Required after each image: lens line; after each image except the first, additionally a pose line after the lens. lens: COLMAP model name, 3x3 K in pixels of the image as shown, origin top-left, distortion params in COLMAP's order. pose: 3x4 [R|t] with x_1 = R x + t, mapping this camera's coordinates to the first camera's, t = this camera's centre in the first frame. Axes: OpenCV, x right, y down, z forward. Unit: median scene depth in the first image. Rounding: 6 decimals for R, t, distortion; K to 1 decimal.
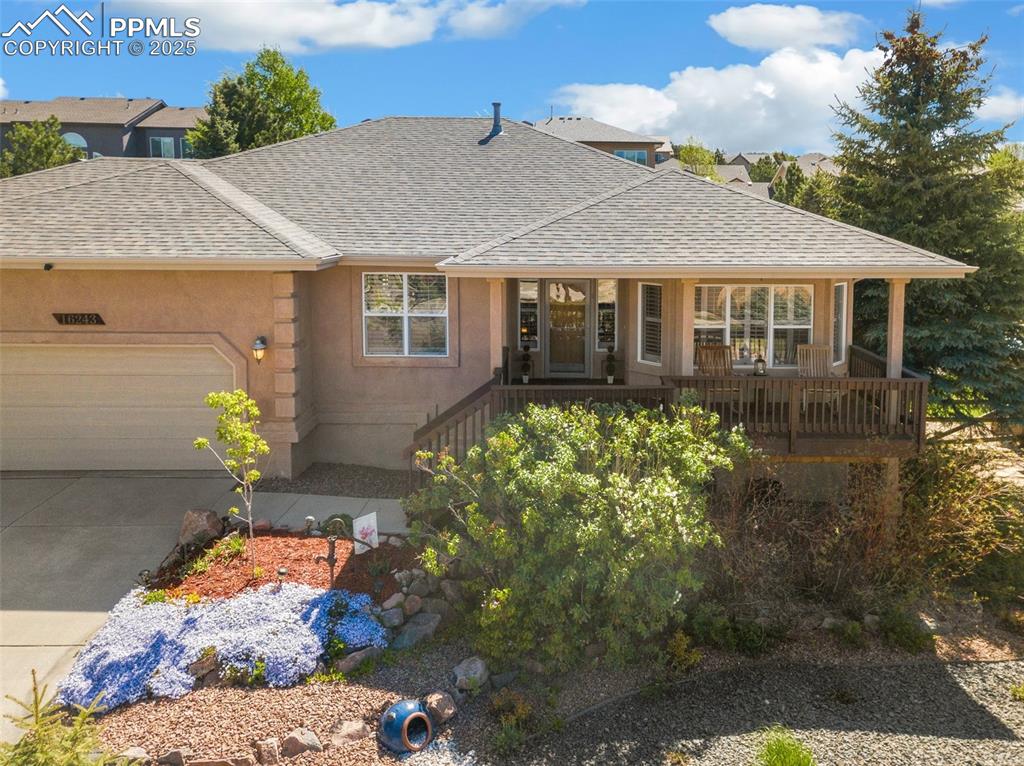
lens RADIAL K [[777.8, 0, 542.0], [0, 777.8, 328.1], [0, 0, 1]] dist [0.000259, 0.004711]
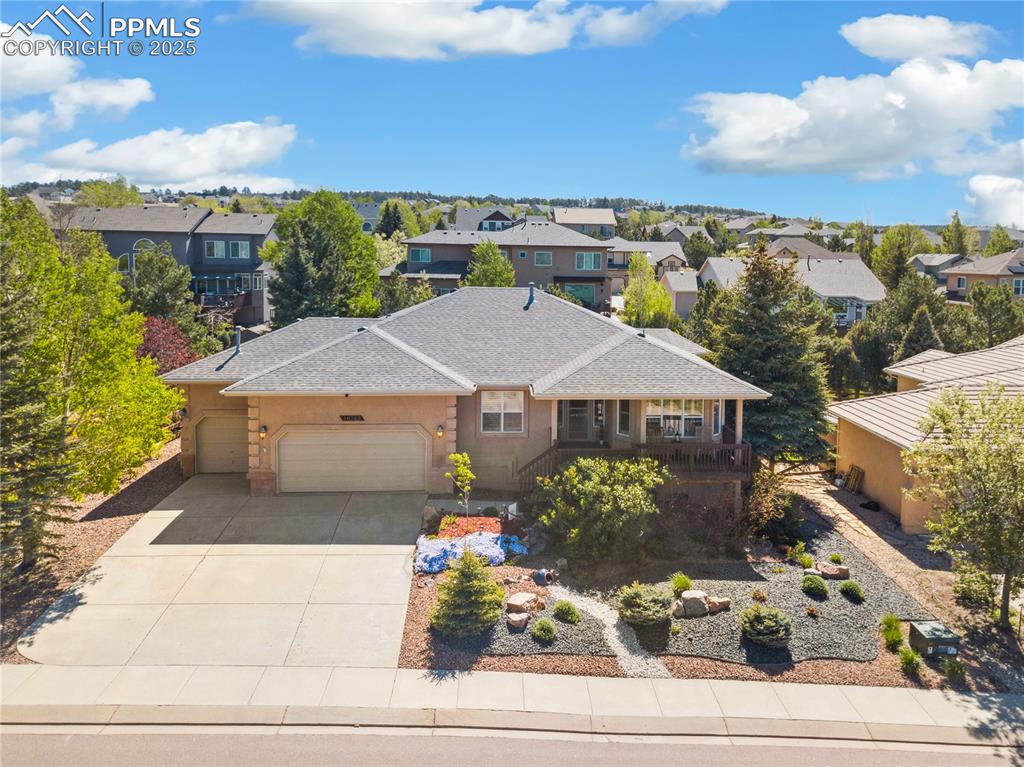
lens RADIAL K [[867.8, 0, 512.0], [0, 867.8, 383.5], [0, 0, 1]] dist [0.044120, -0.010948]
pose [[0.998230, -0.005505, 0.059216, -0.381884], [0.003905, 0.999625, 0.027100, -0.204423], [-0.059343, -0.026821, 0.997877, -1.655849]]
